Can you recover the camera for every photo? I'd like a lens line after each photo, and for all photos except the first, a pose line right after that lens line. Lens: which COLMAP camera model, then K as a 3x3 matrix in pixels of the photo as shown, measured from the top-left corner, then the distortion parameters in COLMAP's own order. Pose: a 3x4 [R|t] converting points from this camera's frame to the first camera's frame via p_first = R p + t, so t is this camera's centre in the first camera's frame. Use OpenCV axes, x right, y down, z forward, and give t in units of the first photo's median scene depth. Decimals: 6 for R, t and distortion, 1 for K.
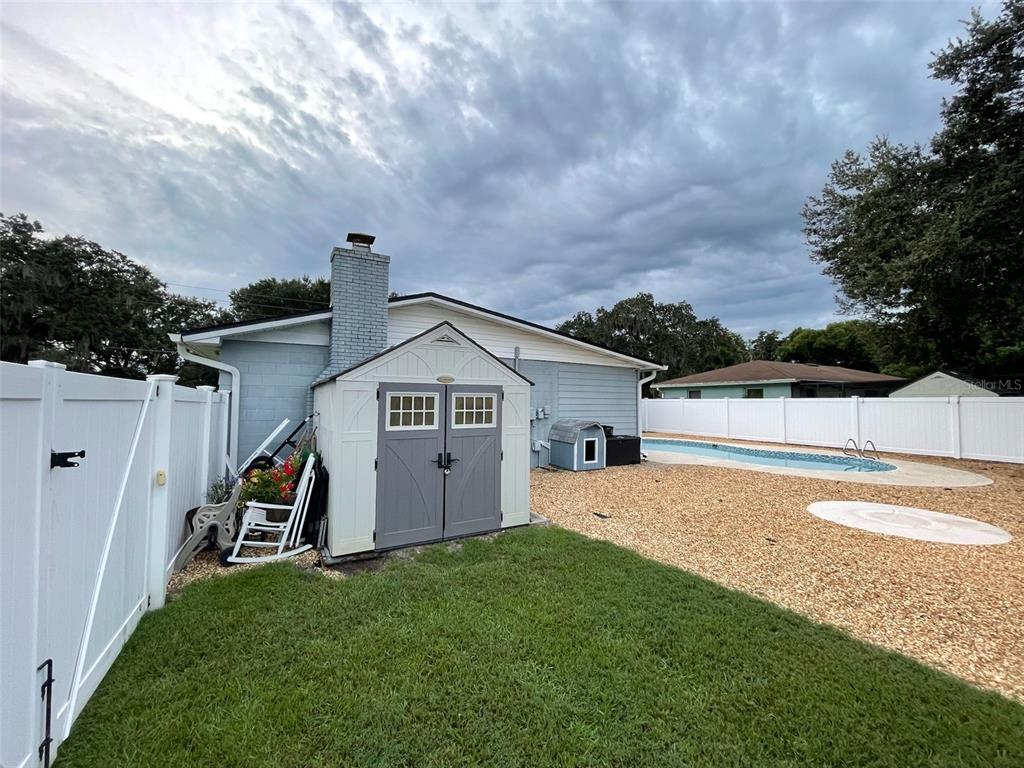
lens RADIAL K [[413.1, 0, 509.3], [0, 413.1, 379.4], [0, 0, 1]] dist [-0.008088, 0.001685]
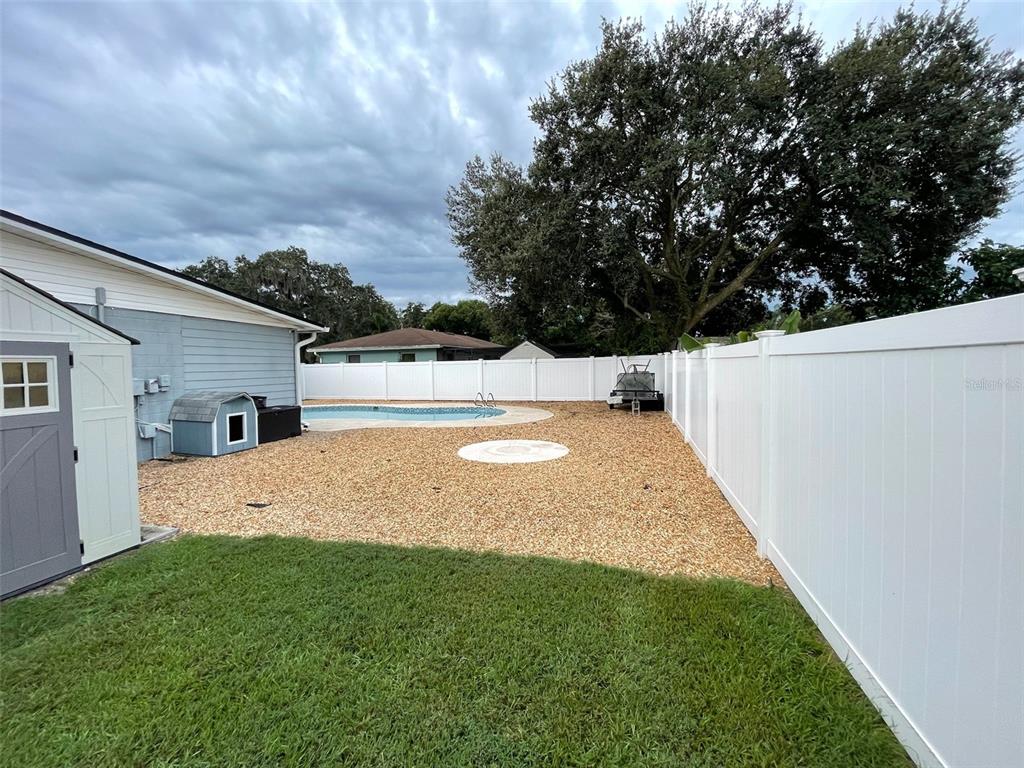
lens RADIAL K [[413.1, 0, 515.0], [0, 413.1, 378.8], [0, 0, 1]] dist [-0.008088, 0.001685]
pose [[0.696034, -0.043017, 0.716719, 0.001828], [-0.016162, 0.997012, 0.075535, 0.005109], [-0.717827, -0.064159, 0.693259, 0.043282]]
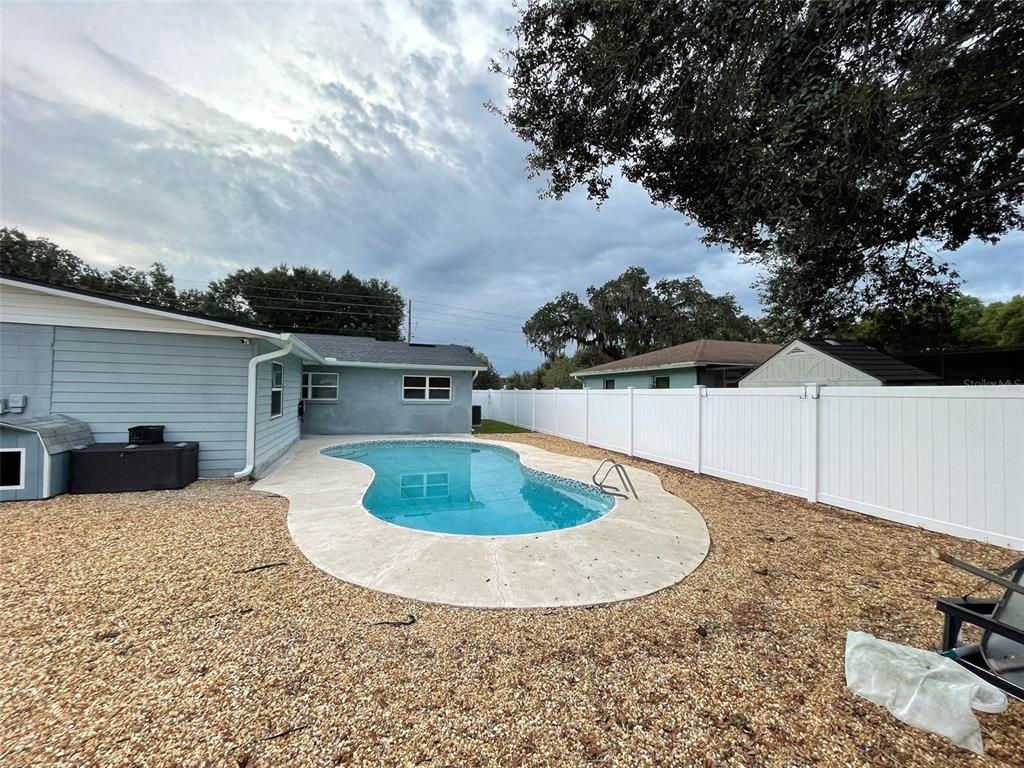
lens RADIAL K [[413.1, 0, 519.9], [0, 413.1, 387.5], [0, 0, 1]] dist [-0.008088, 0.001685]
pose [[0.984520, 0.007427, -0.175113, 0.782827], [-0.000562, 0.999230, 0.039220, 0.023763], [0.175269, -0.038515, 0.983767, 0.422504]]
